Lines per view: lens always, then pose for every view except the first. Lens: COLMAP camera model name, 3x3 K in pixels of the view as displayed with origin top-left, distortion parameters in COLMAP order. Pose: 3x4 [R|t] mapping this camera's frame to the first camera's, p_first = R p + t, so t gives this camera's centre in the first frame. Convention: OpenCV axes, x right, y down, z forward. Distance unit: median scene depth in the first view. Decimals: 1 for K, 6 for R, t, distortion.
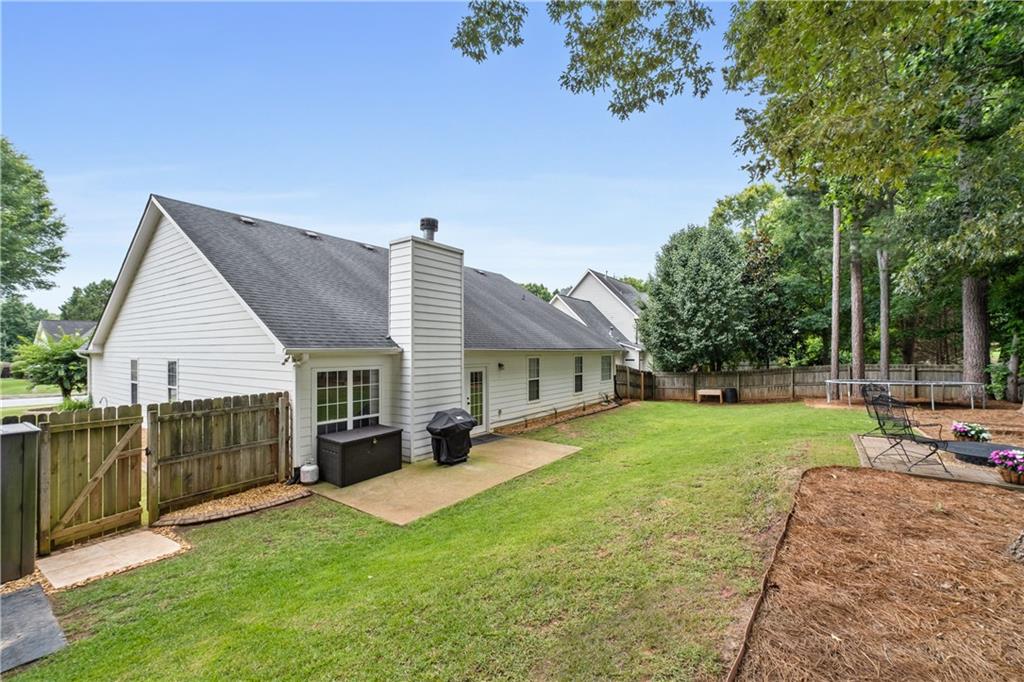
lens RADIAL K [[436.9, 0, 517.9], [0, 436.9, 344.5], [0, 0, 1]] dist [0.000469, 0.000403]
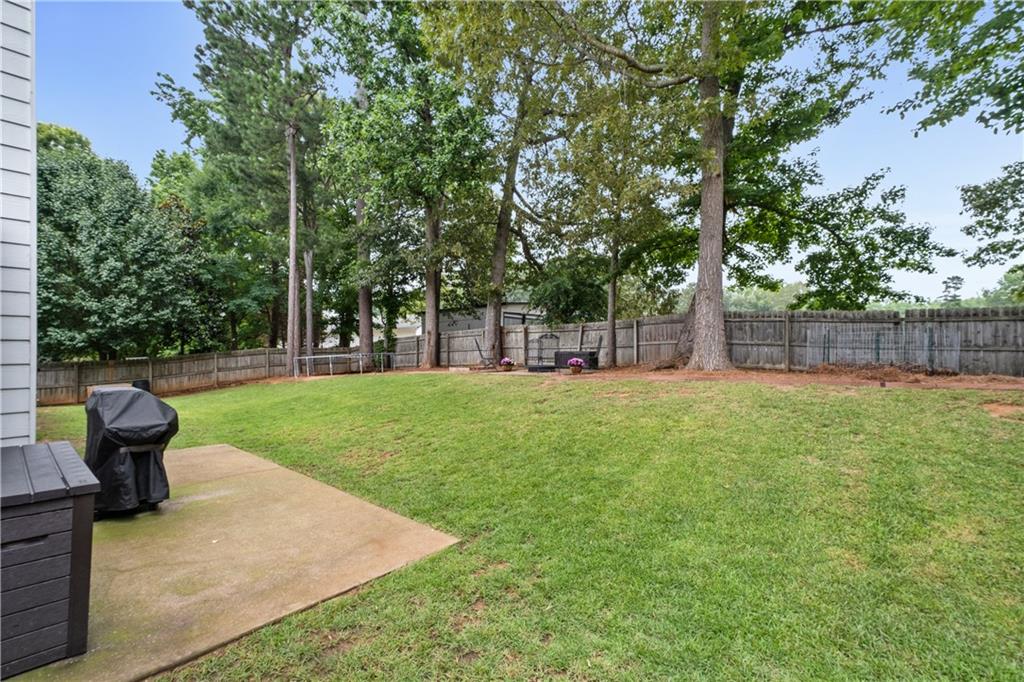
lens RADIAL K [[436.9, 0, 516.2], [0, 436.9, 348.9], [0, 0, 1]] dist [0.000469, 0.000403]
pose [[0.094665, 0.009436, 0.995464, -0.559140], [0.000840, 0.999954, -0.009559, 0.123673], [-0.995509, 0.001742, 0.094652, 0.608846]]
